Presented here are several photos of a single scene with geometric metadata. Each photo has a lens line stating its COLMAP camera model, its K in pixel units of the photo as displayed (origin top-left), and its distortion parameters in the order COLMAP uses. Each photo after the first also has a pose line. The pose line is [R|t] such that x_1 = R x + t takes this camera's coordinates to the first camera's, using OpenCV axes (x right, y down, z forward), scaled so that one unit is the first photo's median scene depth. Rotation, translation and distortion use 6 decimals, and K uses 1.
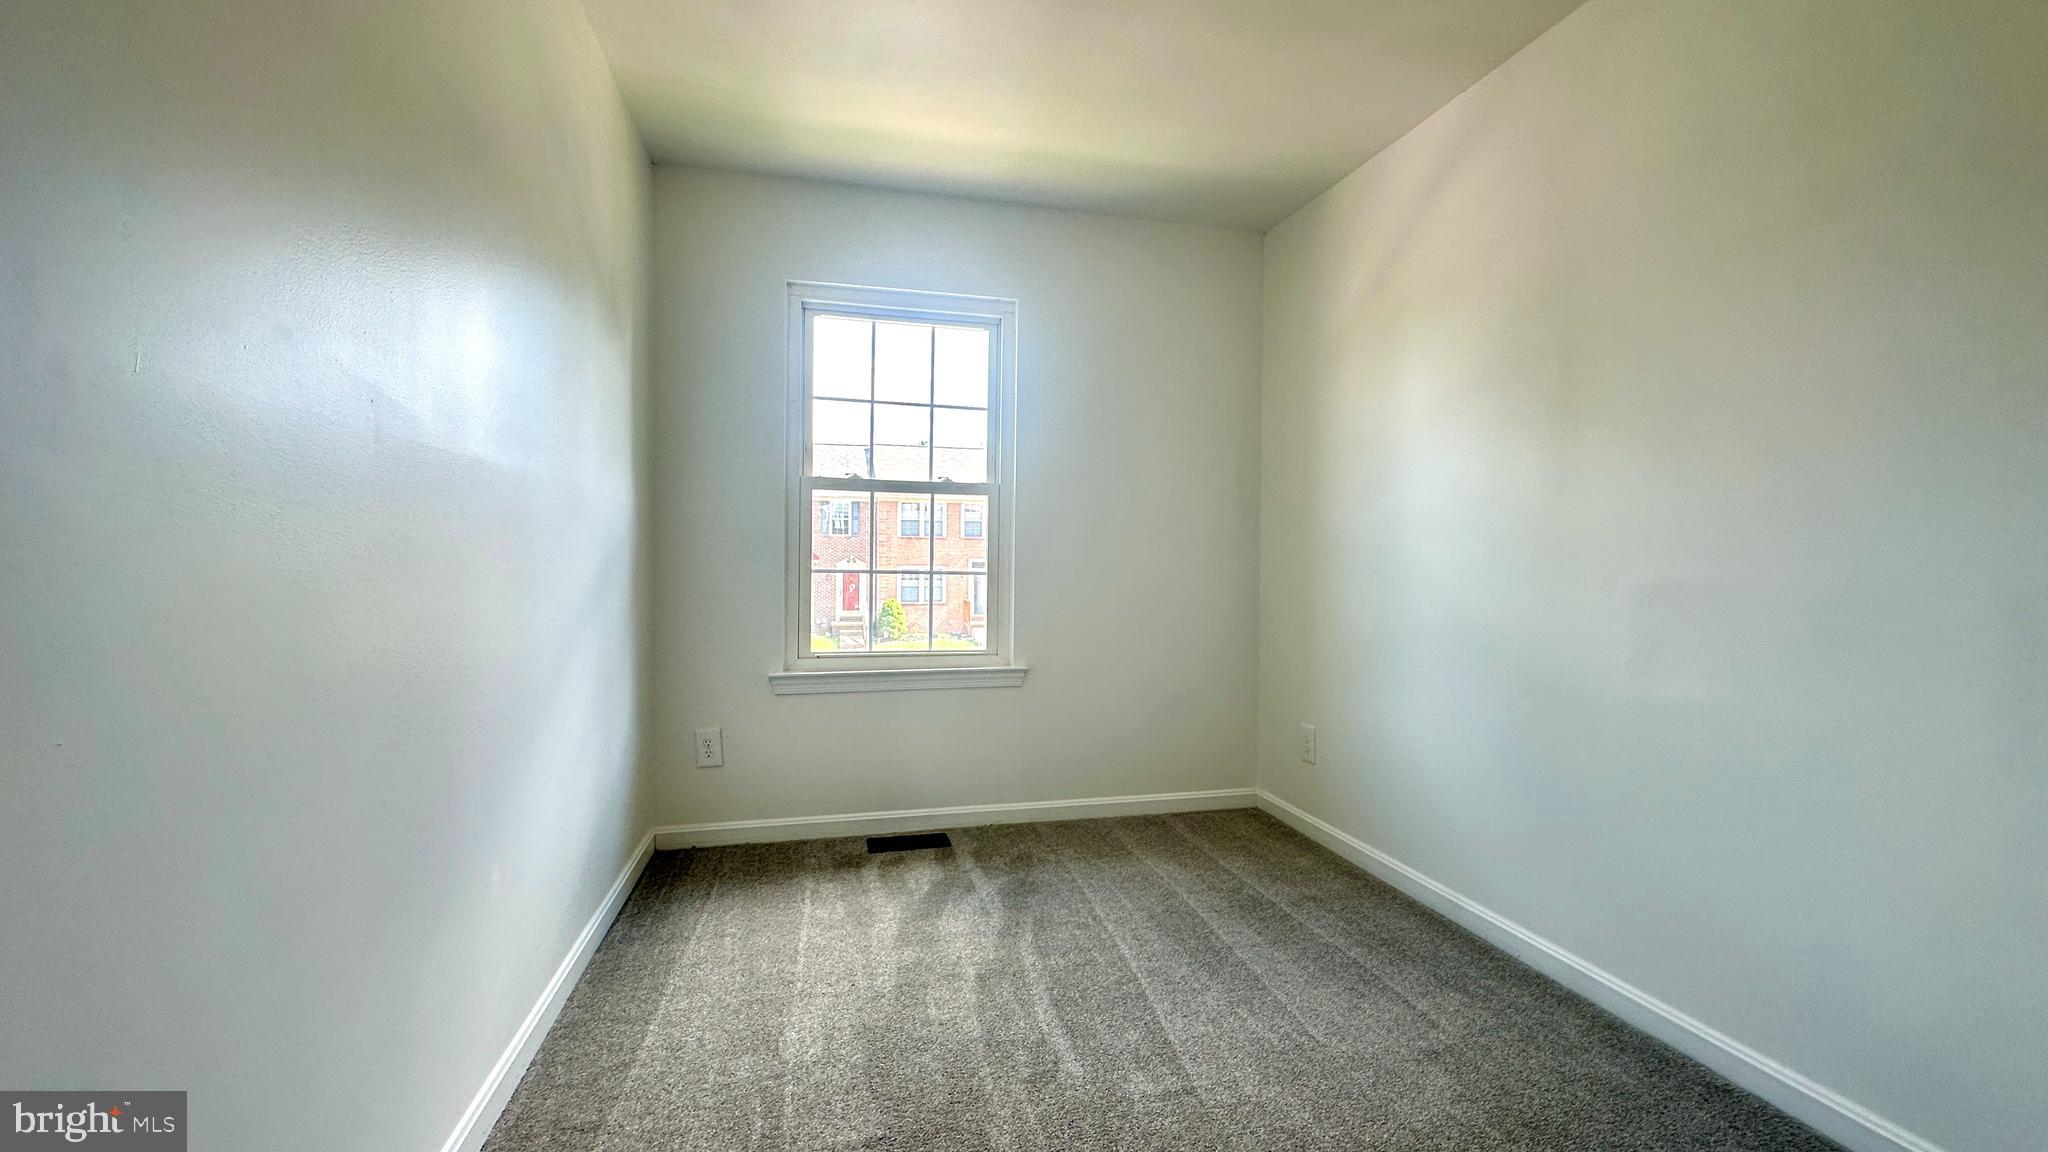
lens RADIAL K [[823.8, 0, 1030.7], [0, 823.8, 567.4], [0, 0, 1]] dist [-0.000409, 0.000683]
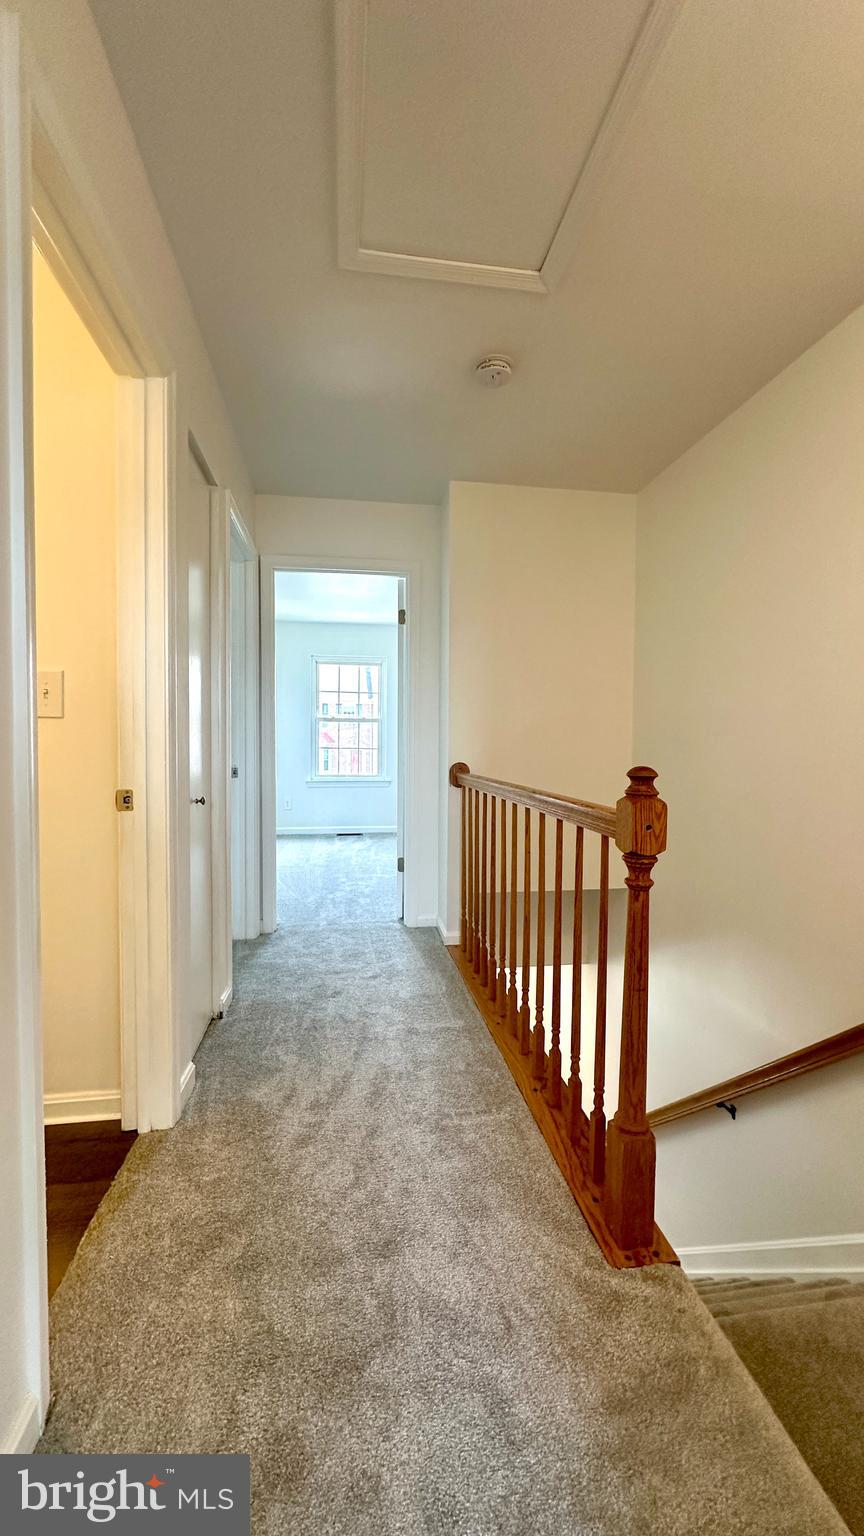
lens RADIAL K [[617.8, 0, 432.1], [0, 617.8, 769.3], [0, 0, 1]] dist [-0.000409, 0.000683]
pose [[0.994710, 0.006386, -0.102524, 0.388081], [-0.002136, 0.999136, 0.041505, -0.013066], [0.102701, -0.041067, 0.993864, -1.248806]]
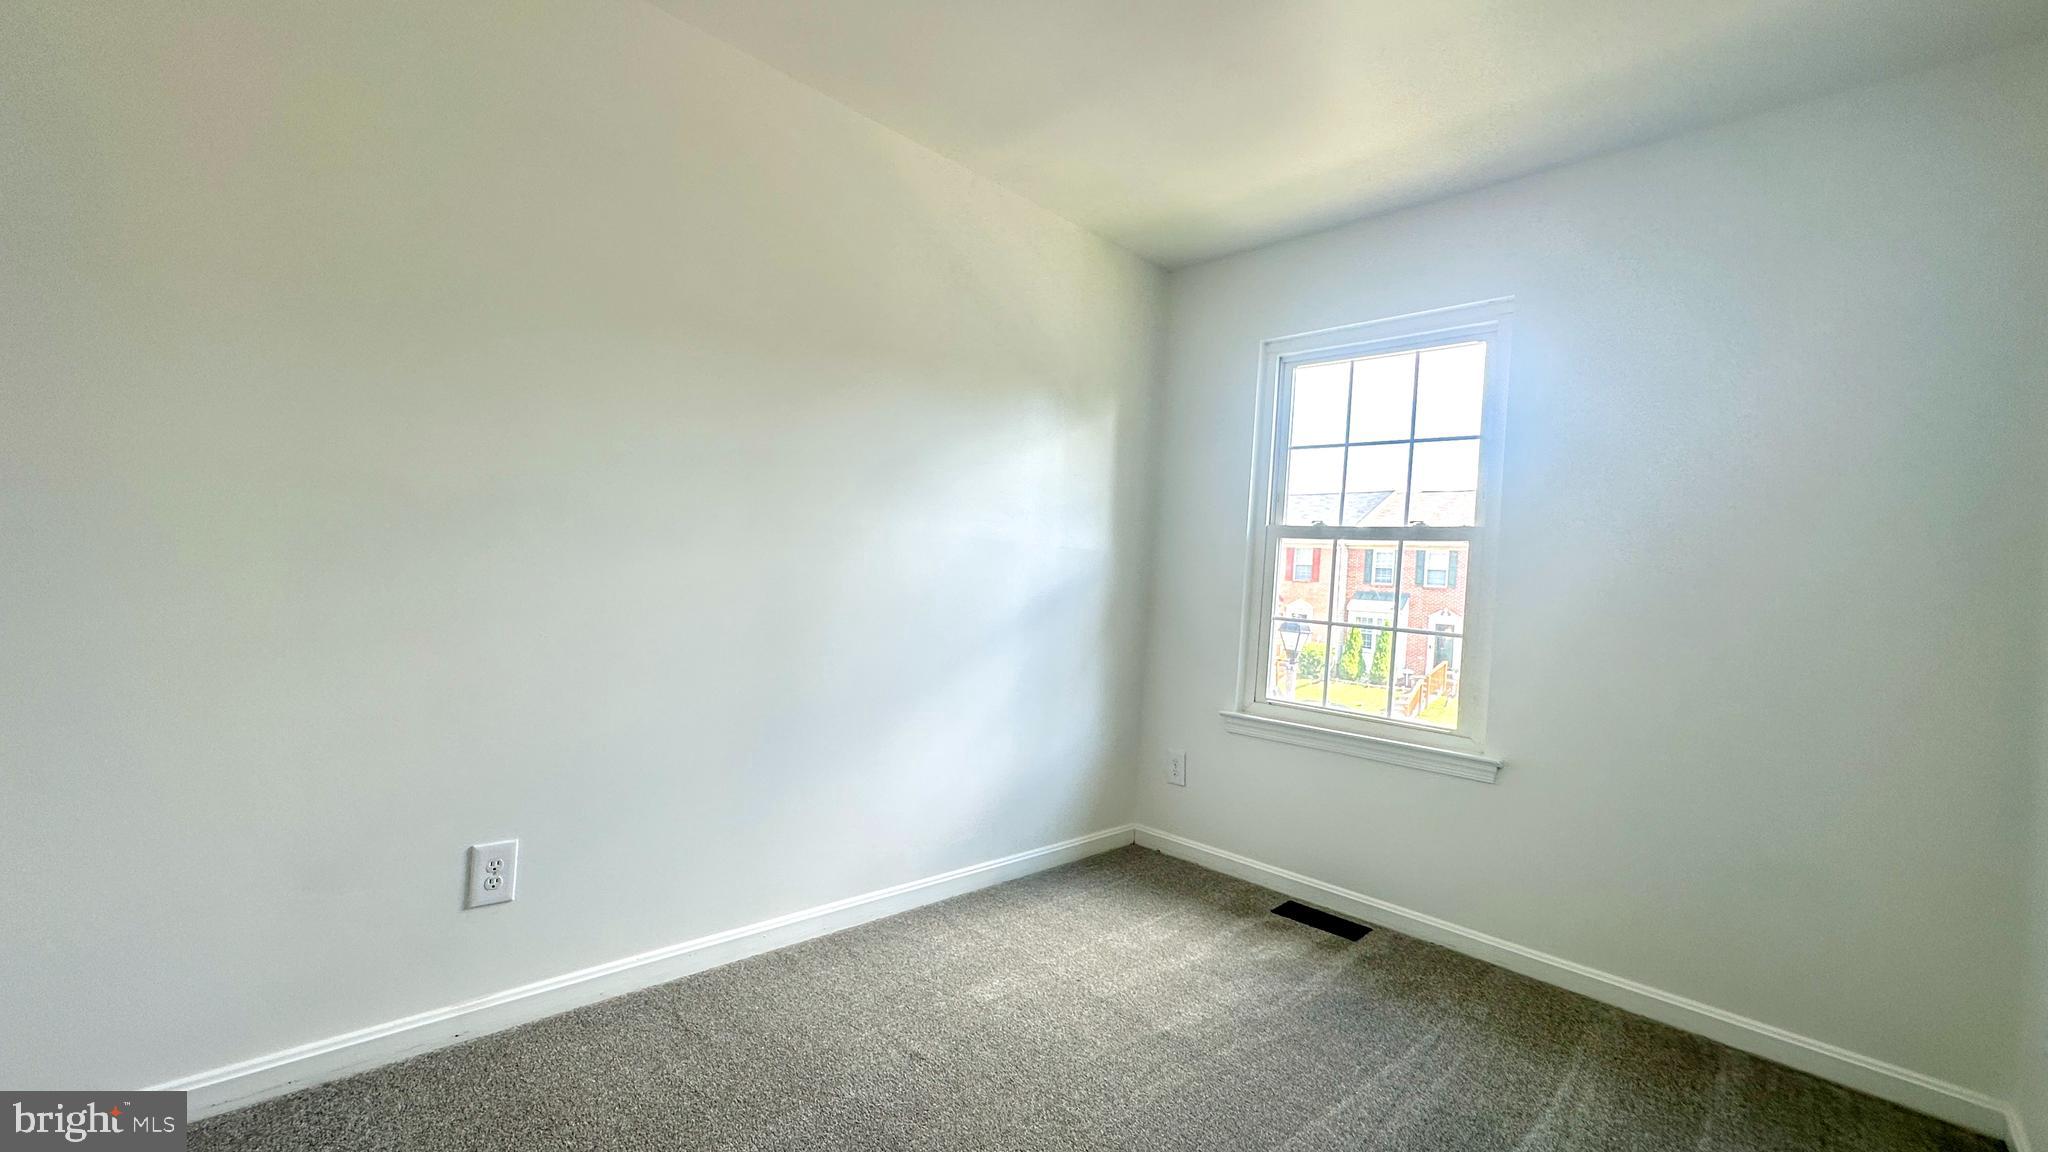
lens RADIAL K [[823.8, 0, 1030.5], [0, 823.8, 571.7], [0, 0, 1]] dist [-0.000409, 0.000683]
pose [[0.514383, 0.016912, -0.857394, 0.444800], [-0.072787, 0.997059, -0.024001, -0.006281], [0.854466, 0.074753, 0.514101, 0.215546]]
